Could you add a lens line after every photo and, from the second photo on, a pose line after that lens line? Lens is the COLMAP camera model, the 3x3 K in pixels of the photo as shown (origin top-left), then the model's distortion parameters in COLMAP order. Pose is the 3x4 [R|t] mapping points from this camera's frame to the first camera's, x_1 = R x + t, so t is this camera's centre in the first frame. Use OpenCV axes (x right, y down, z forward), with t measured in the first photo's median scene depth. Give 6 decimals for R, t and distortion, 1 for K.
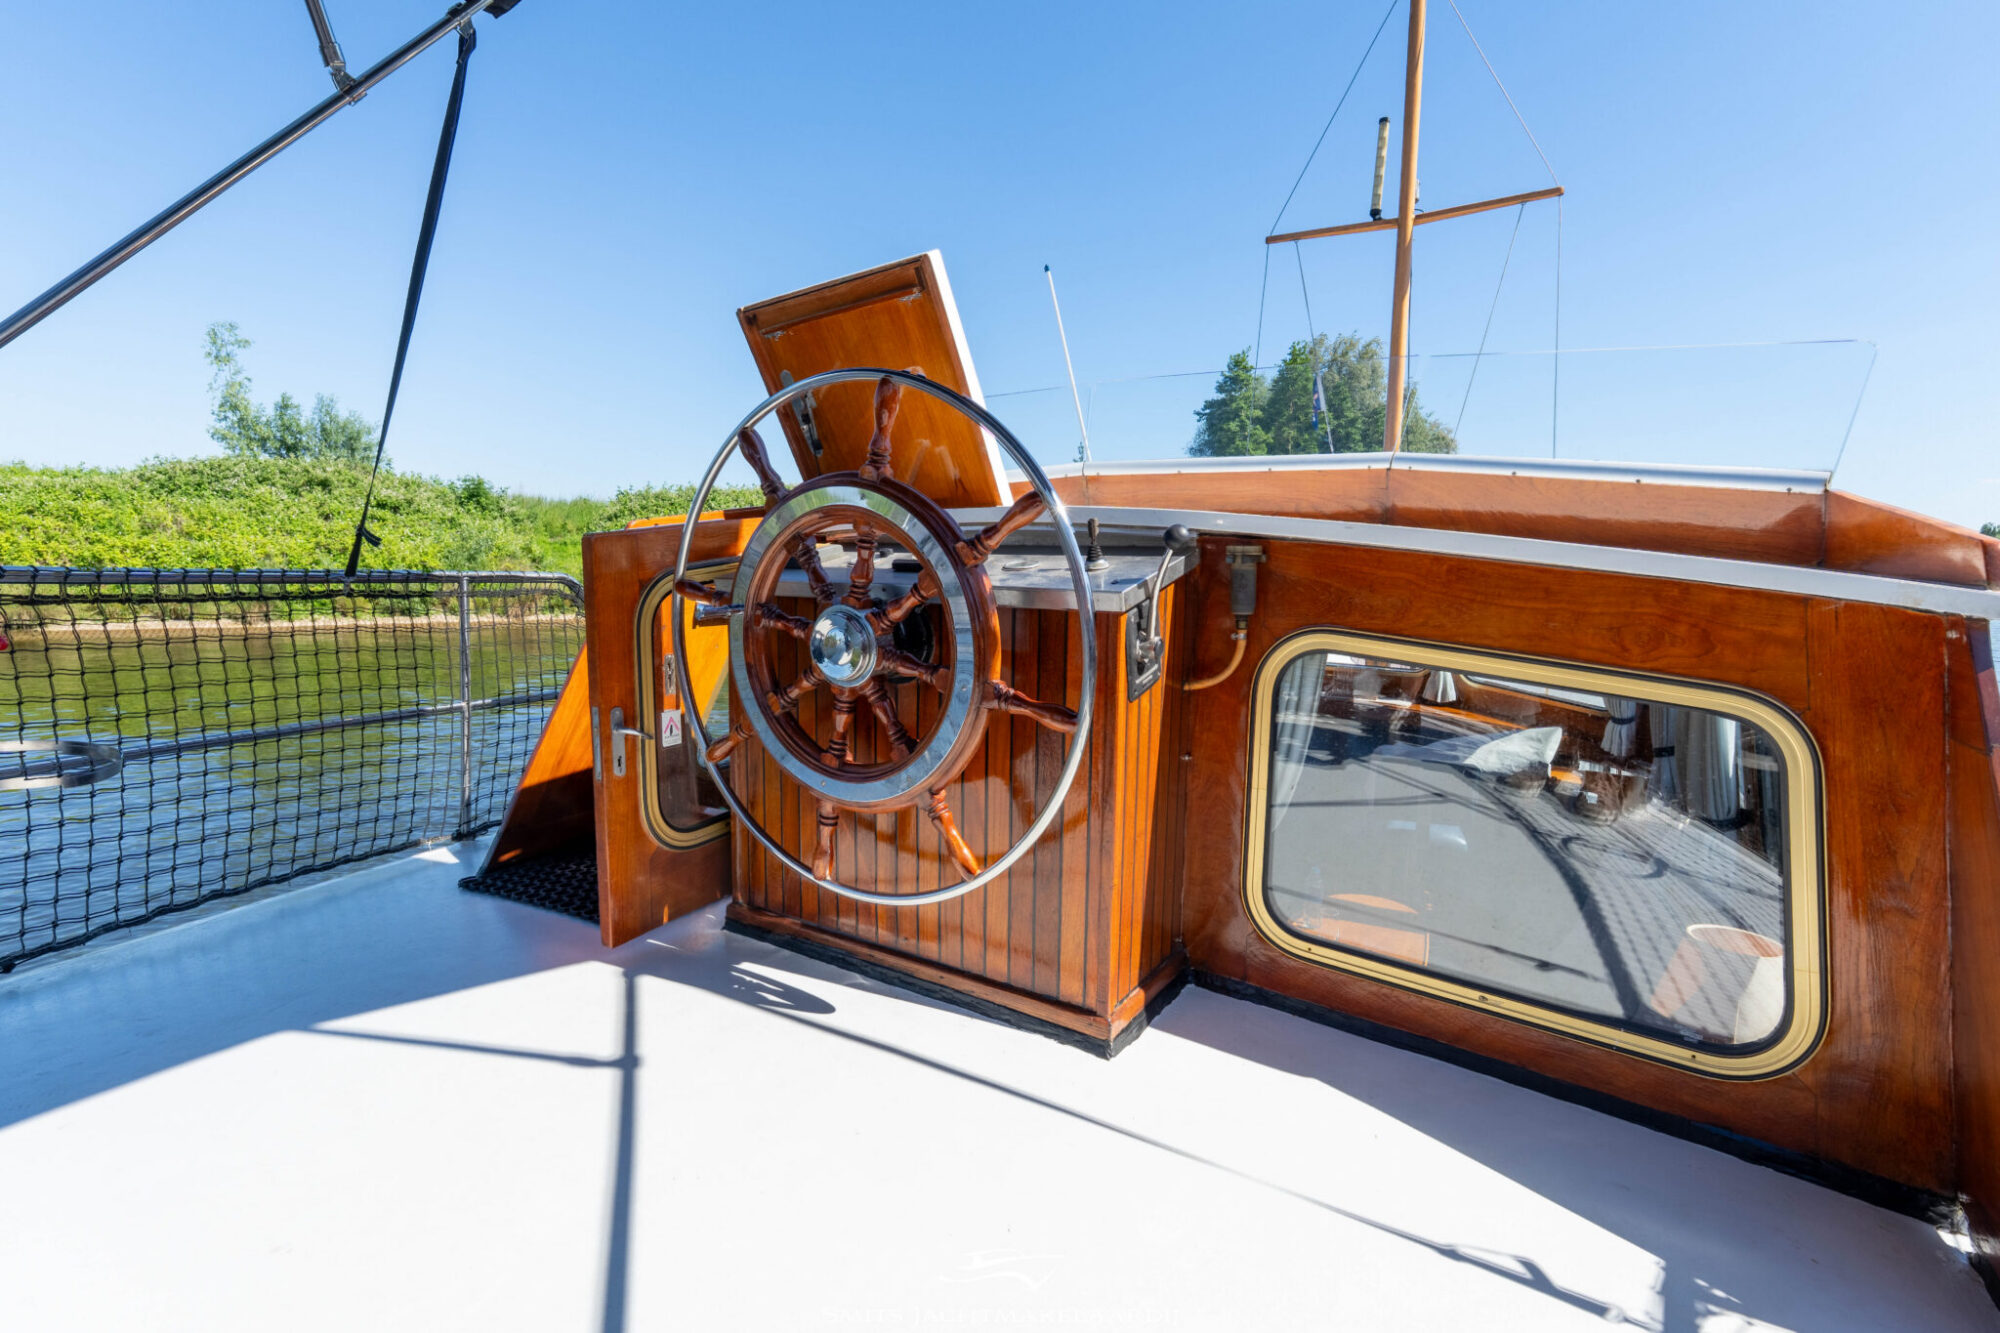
lens RADIAL K [[960.3, 0, 1000.0], [0, 960.3, 666.5], [0, 0, 1]] dist [-0.024222, -0.001157]
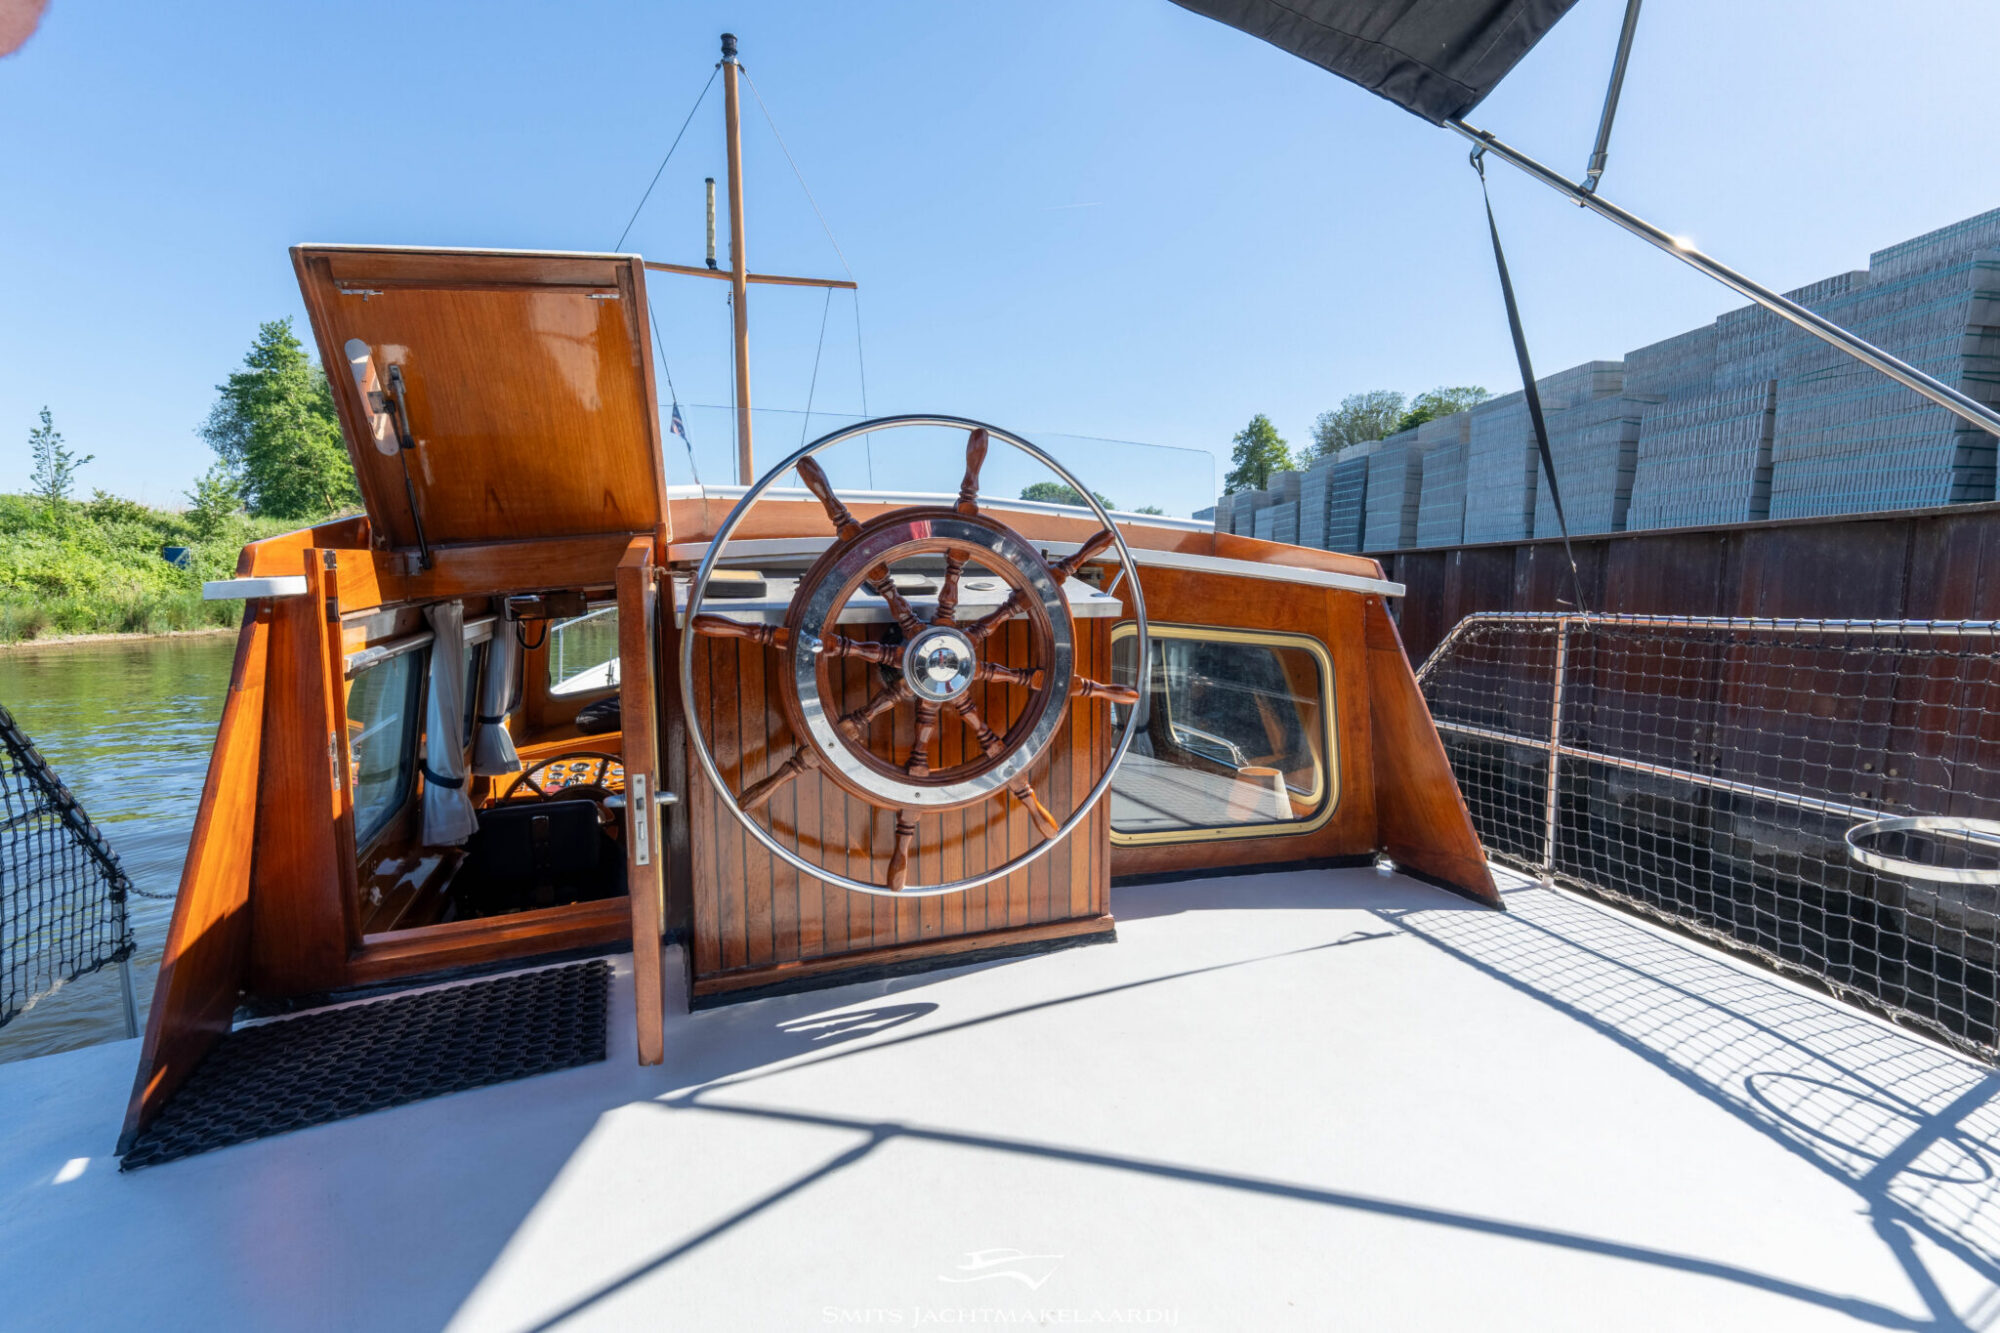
lens RADIAL K [[899.4, 0, 1000.0], [0, 899.4, 666.5], [0, 0, 1]] dist [-0.003888, -0.000802]
pose [[0.564449, -0.100086, 0.819378, -0.929881], [0.097173, 0.993777, 0.054449, -0.063099], [-0.819729, 0.048888, 0.570662, 0.360748]]
